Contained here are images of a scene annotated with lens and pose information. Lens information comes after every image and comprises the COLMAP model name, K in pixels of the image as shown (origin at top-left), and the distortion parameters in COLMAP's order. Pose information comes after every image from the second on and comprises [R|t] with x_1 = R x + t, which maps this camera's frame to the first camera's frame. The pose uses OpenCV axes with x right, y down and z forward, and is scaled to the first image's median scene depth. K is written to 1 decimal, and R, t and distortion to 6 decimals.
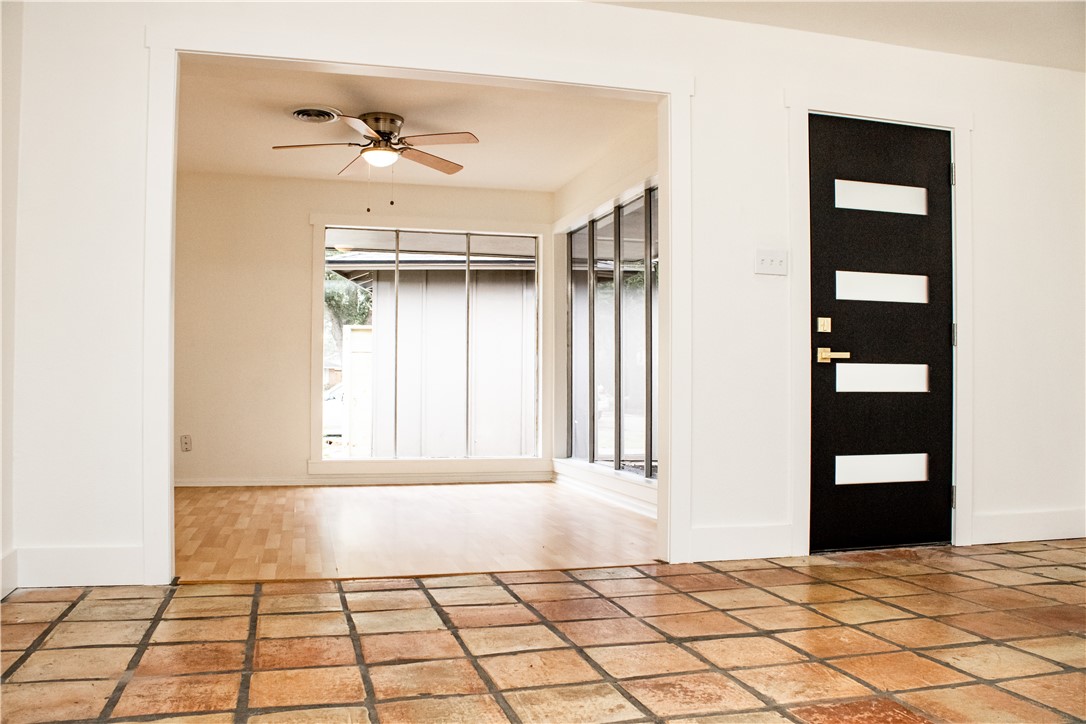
lens RADIAL K [[927.0, 0, 549.0], [0, 927.0, 365.8], [0, 0, 1]] dist [-0.163735, 0.147963]
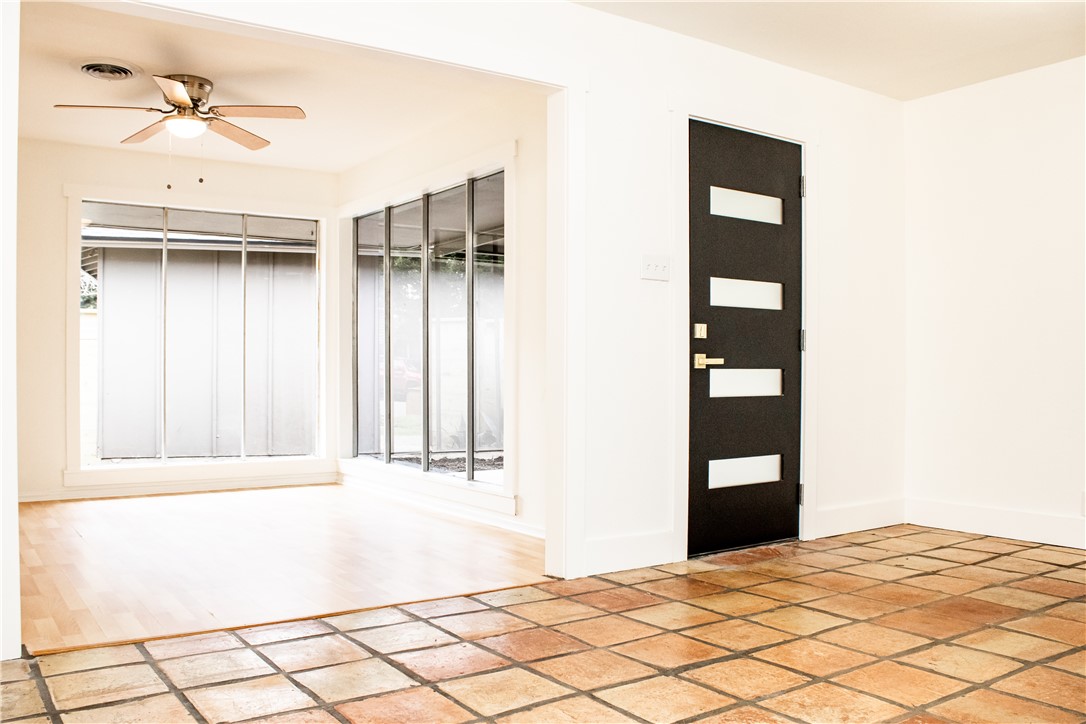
lens RADIAL K [[936.7, 0, 542.6], [0, 936.7, 367.3], [0, 0, 1]] dist [-0.163224, 0.144640]
pose [[0.945412, -0.002403, 0.325869, -0.191482], [-0.005238, 0.999732, 0.022568, -0.026323], [-0.325836, -0.023042, 0.945146, 0.084648]]
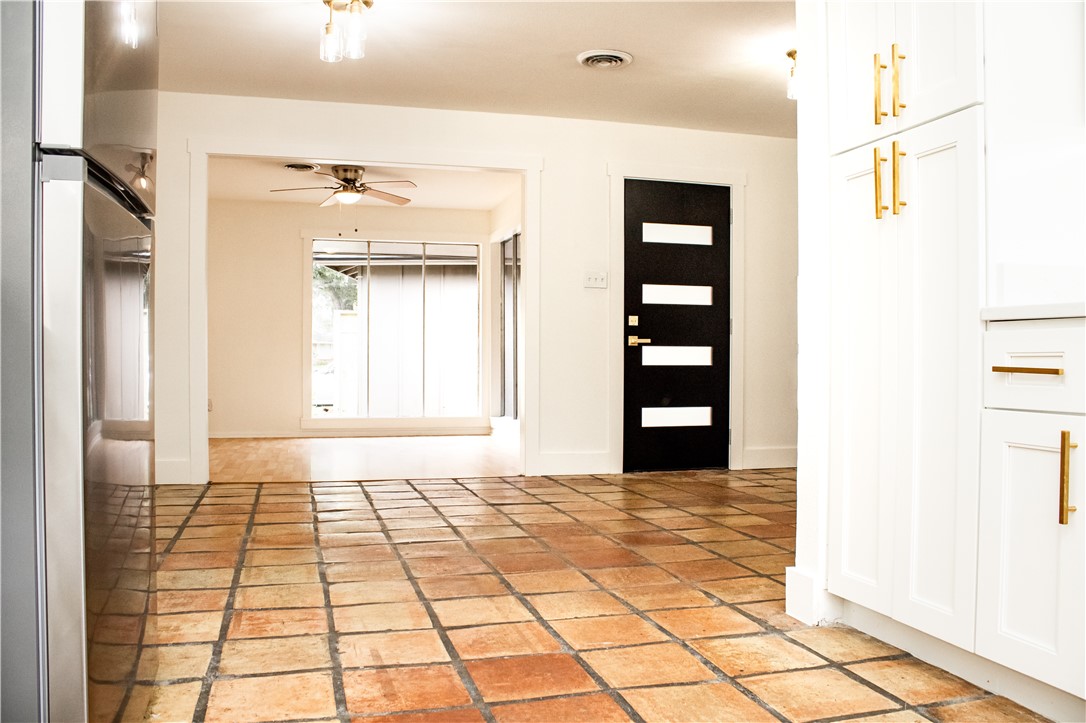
lens RADIAL K [[901.6, 0, 560.2], [0, 901.6, 363.2], [0, 0, 1]] dist [-0.173964, 0.130036]
pose [[0.999921, -0.001480, 0.012494, 0.157474], [0.001167, 0.999686, 0.025028, -0.011611], [-0.012527, -0.025012, 0.999609, -0.466672]]
